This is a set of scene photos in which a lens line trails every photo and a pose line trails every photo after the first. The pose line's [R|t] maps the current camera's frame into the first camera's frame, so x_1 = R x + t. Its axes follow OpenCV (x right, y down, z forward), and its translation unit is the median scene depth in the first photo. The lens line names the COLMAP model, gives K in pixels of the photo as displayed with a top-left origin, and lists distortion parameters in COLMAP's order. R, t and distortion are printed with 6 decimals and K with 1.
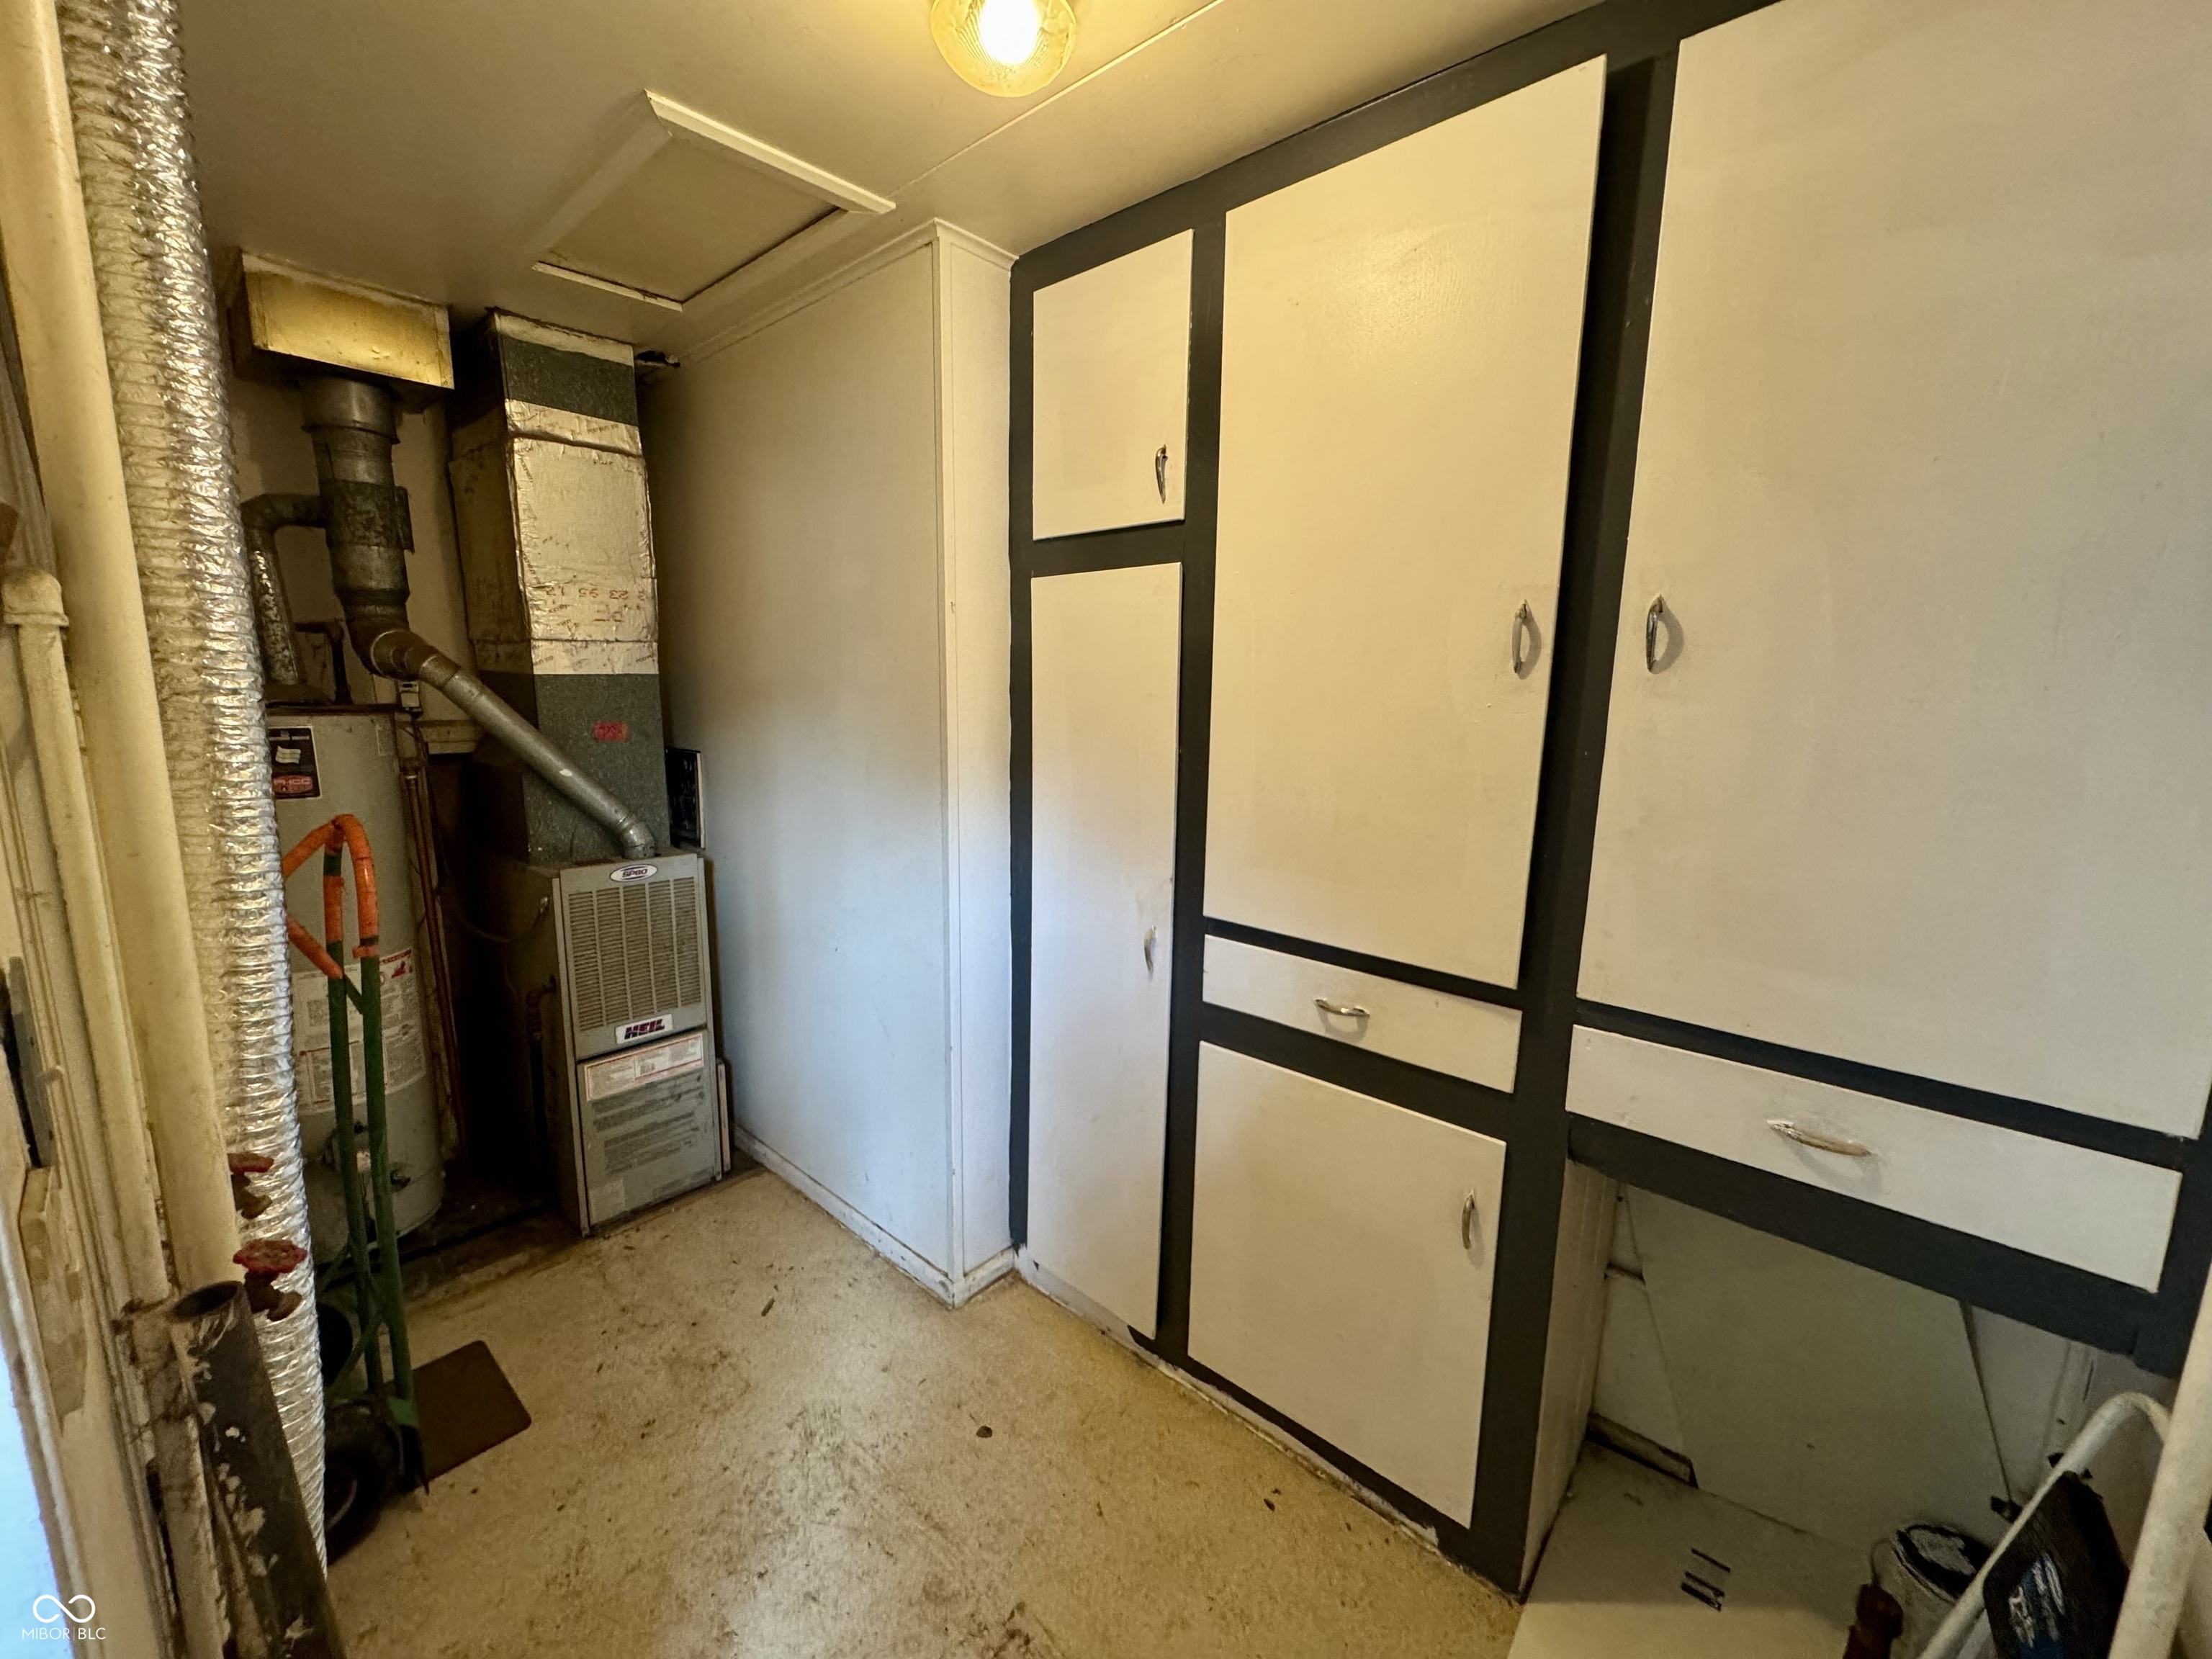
lens RADIAL K [[878.0, 0, 1104.9], [0, 878.0, 832.2], [0, 0, 1]] dist [-0.000209, -0.000531]
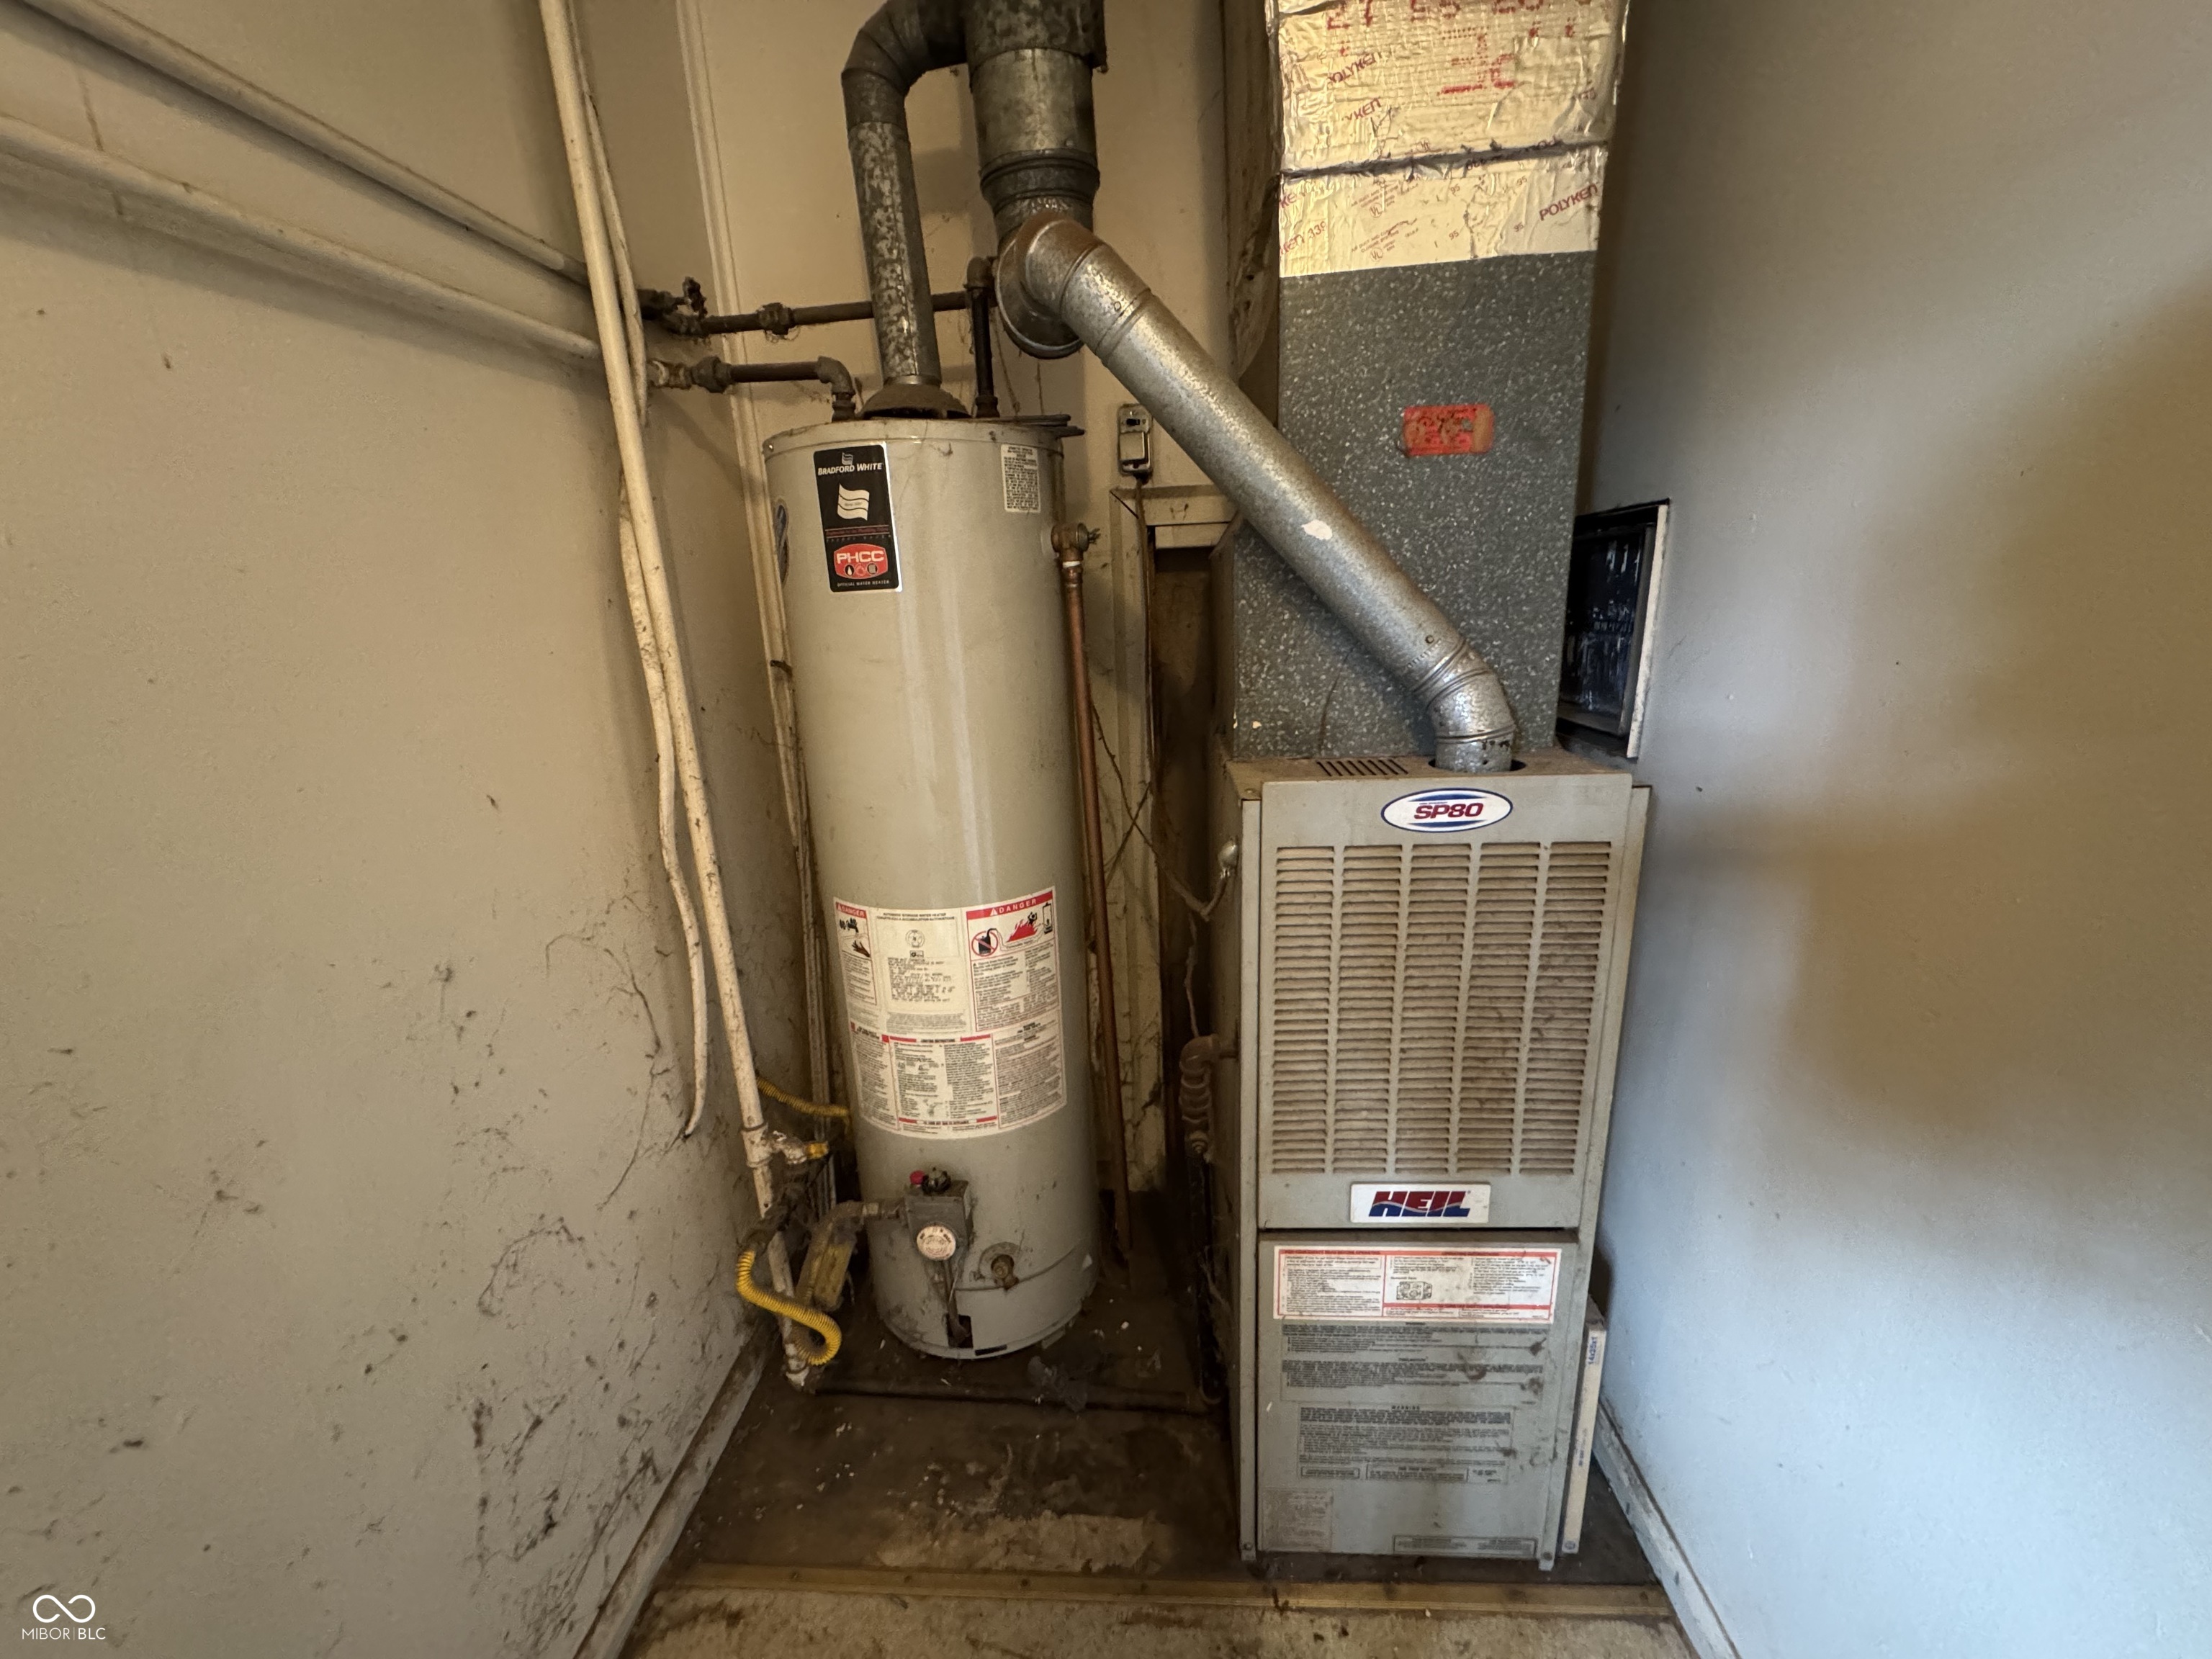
lens RADIAL K [[878.0, 0, 1103.6], [0, 878.0, 837.2], [0, 0, 1]] dist [-0.000209, -0.000531]
pose [[0.609073, 0.165936, -0.775561, -0.339308], [-0.078708, 0.985687, 0.149081, 0.015140], [0.789199, -0.029758, 0.613416, 0.665032]]
